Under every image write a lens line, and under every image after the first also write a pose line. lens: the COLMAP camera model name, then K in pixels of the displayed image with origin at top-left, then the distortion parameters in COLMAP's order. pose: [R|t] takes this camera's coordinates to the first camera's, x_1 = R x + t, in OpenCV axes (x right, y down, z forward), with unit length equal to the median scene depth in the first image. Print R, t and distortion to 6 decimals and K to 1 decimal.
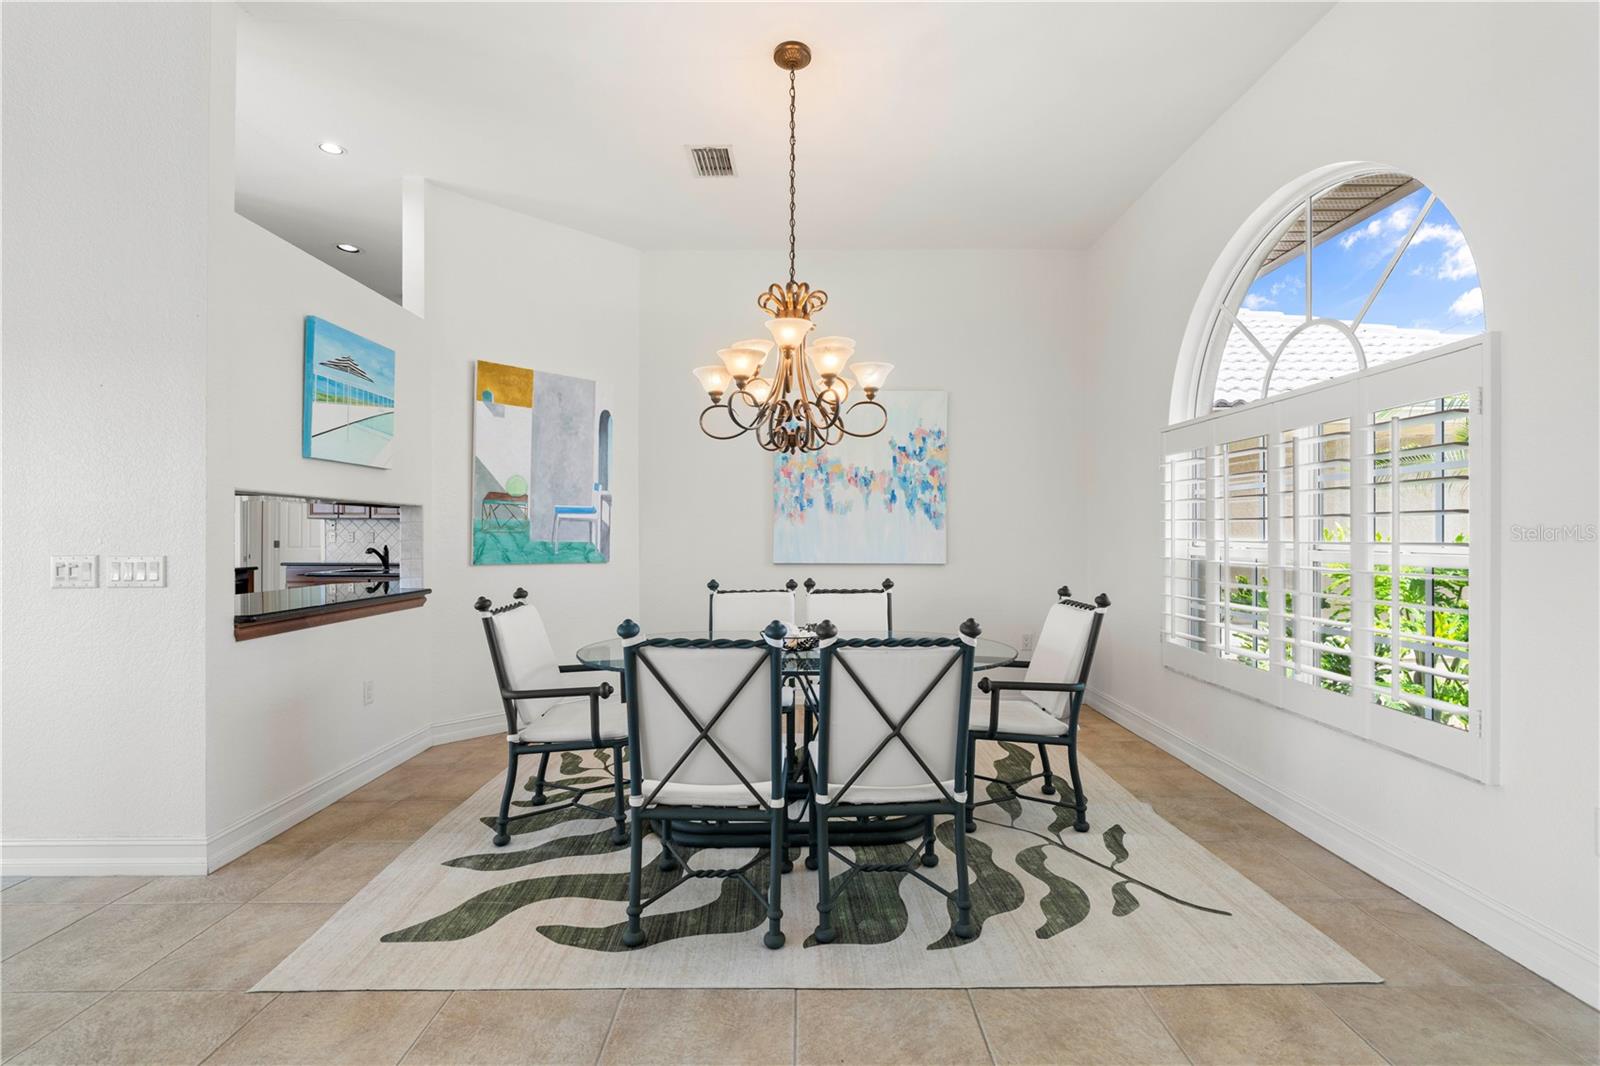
lens RADIAL K [[719.5, 0, 801.6], [0, 719.5, 534.1], [0, 0, 1]] dist [-0.008989, 0.002860]
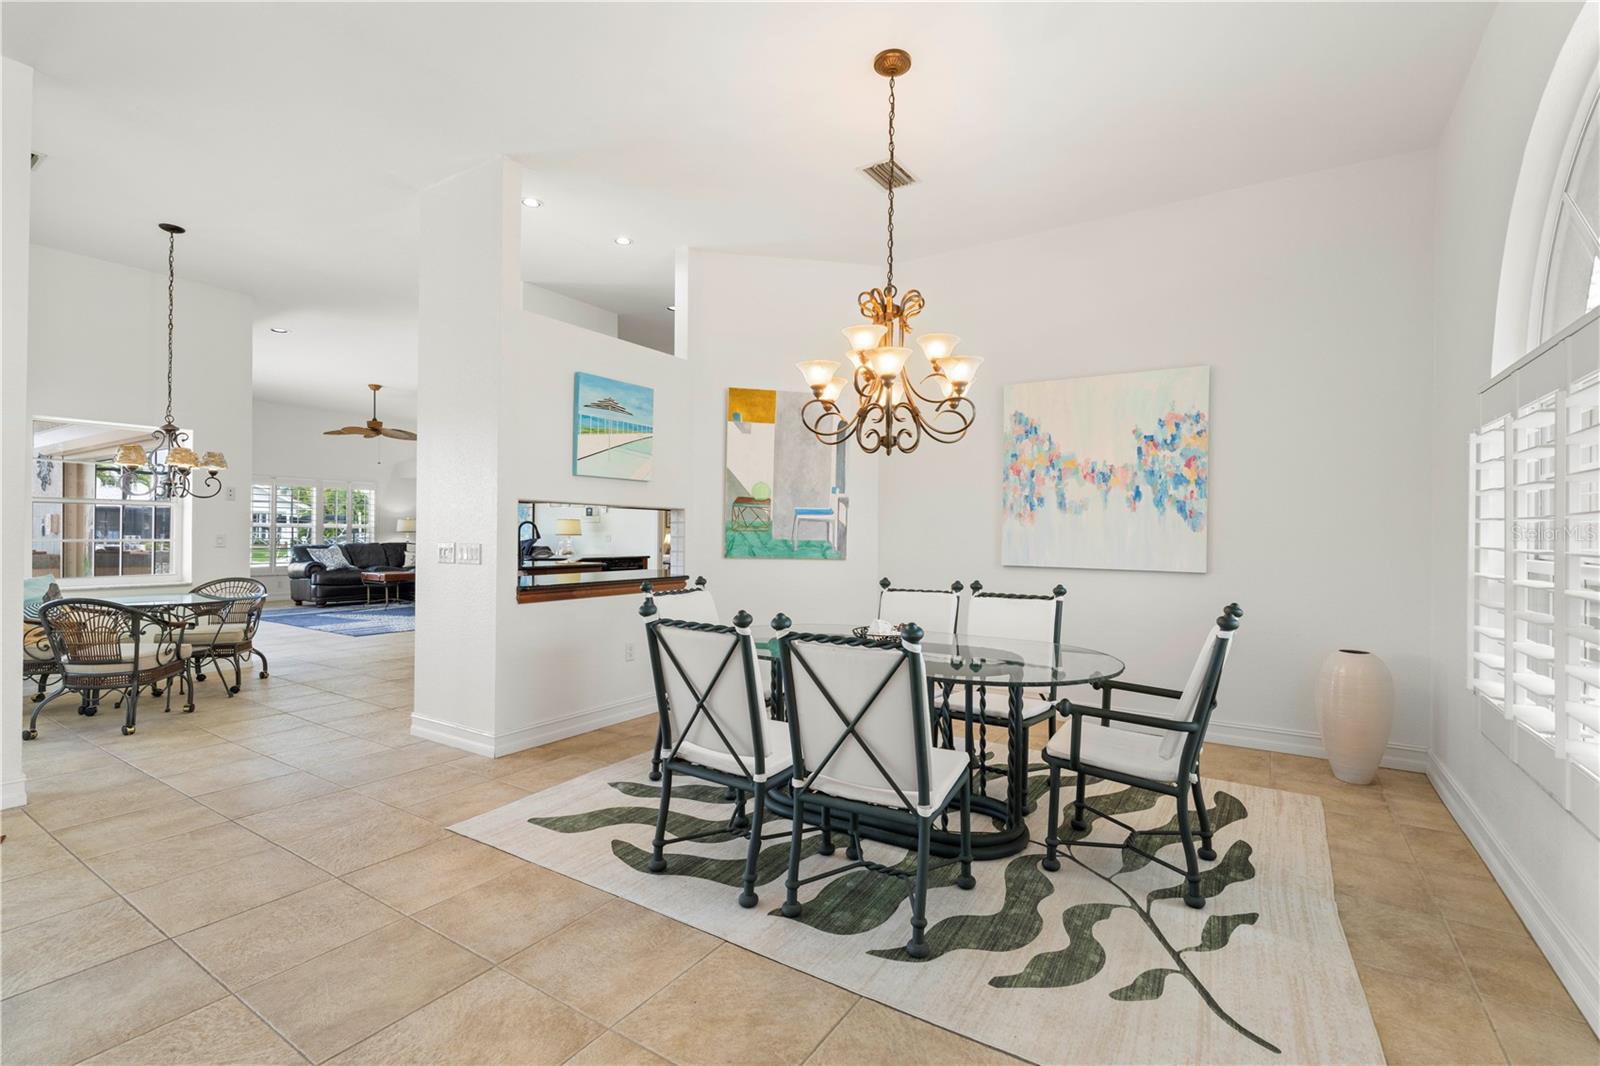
lens RADIAL K [[719.5, 0, 799.4], [0, 719.5, 533.5], [0, 0, 1]] dist [-0.008989, 0.002860]
pose [[0.837117, 0.009504, -0.546941, 0.348791], [-0.010558, 0.999944, 0.001215, -0.000535], [0.546922, 0.004757, 0.837170, 0.063918]]
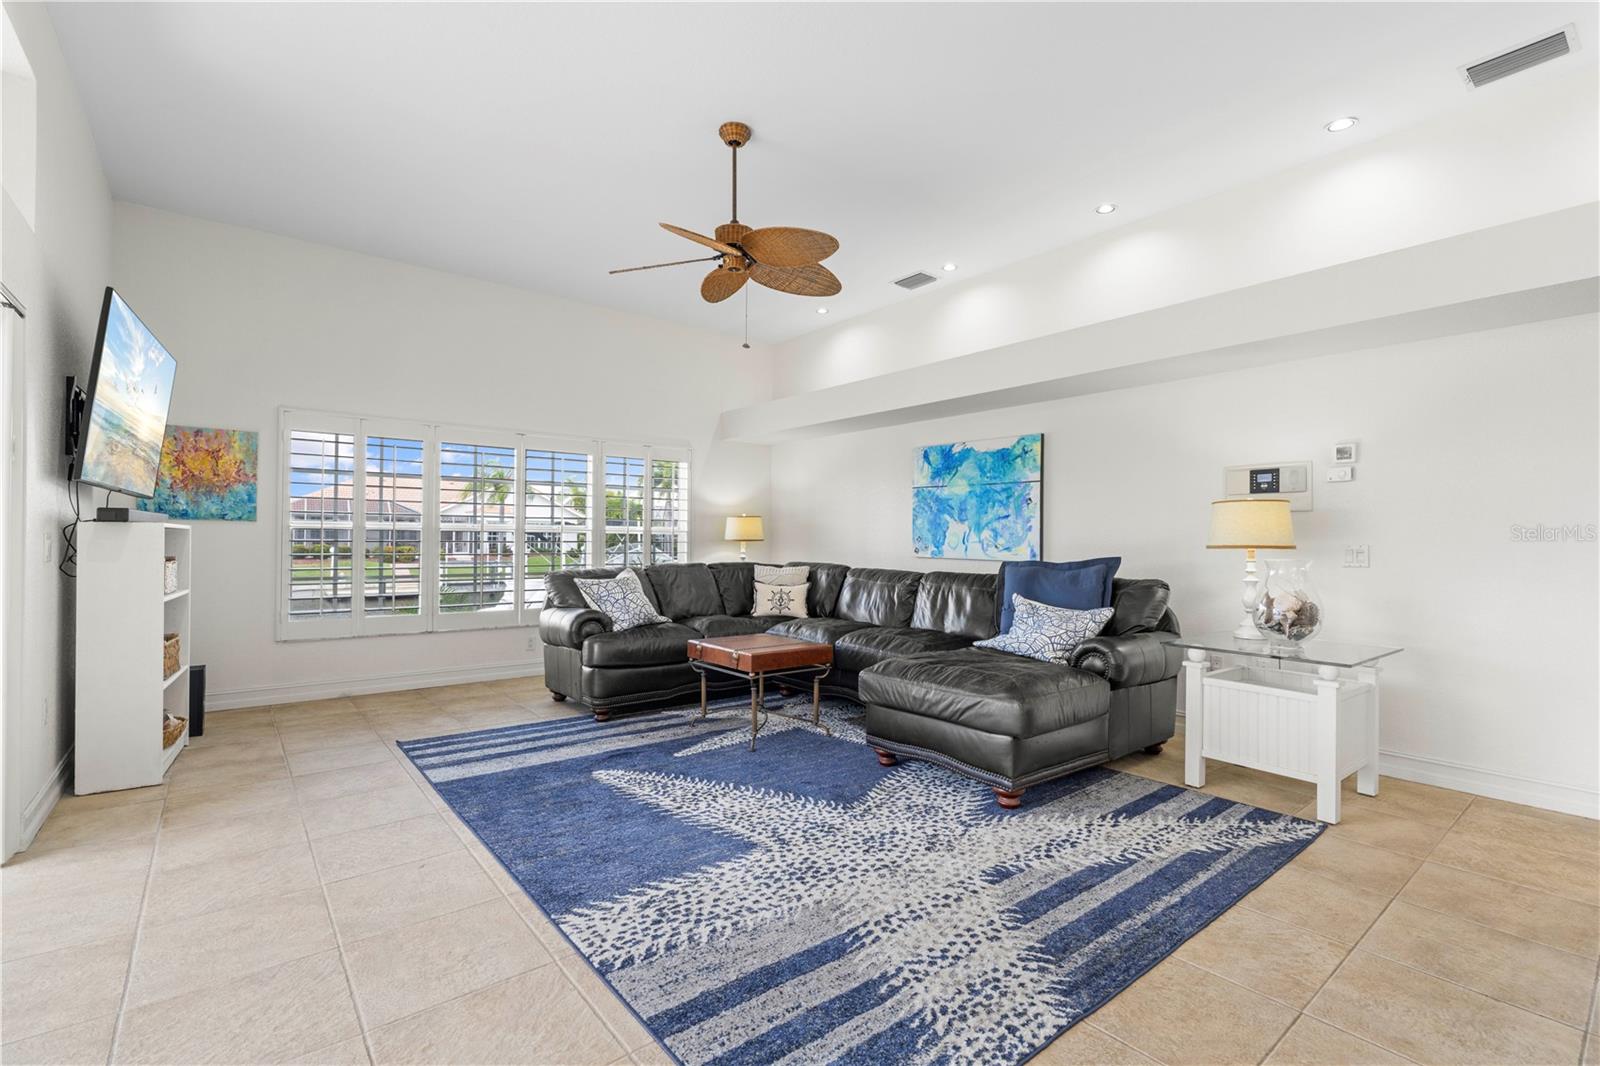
lens RADIAL K [[719.5, 0, 803.8], [0, 719.5, 537.2], [0, 0, 1]] dist [-0.008989, 0.002860]
pose [[0.632335, 0.001670, -0.774693, -1.653559], [-0.006486, 0.999974, -0.003139, 0.011767], [0.774668, 0.007009, 0.632330, 0.908301]]
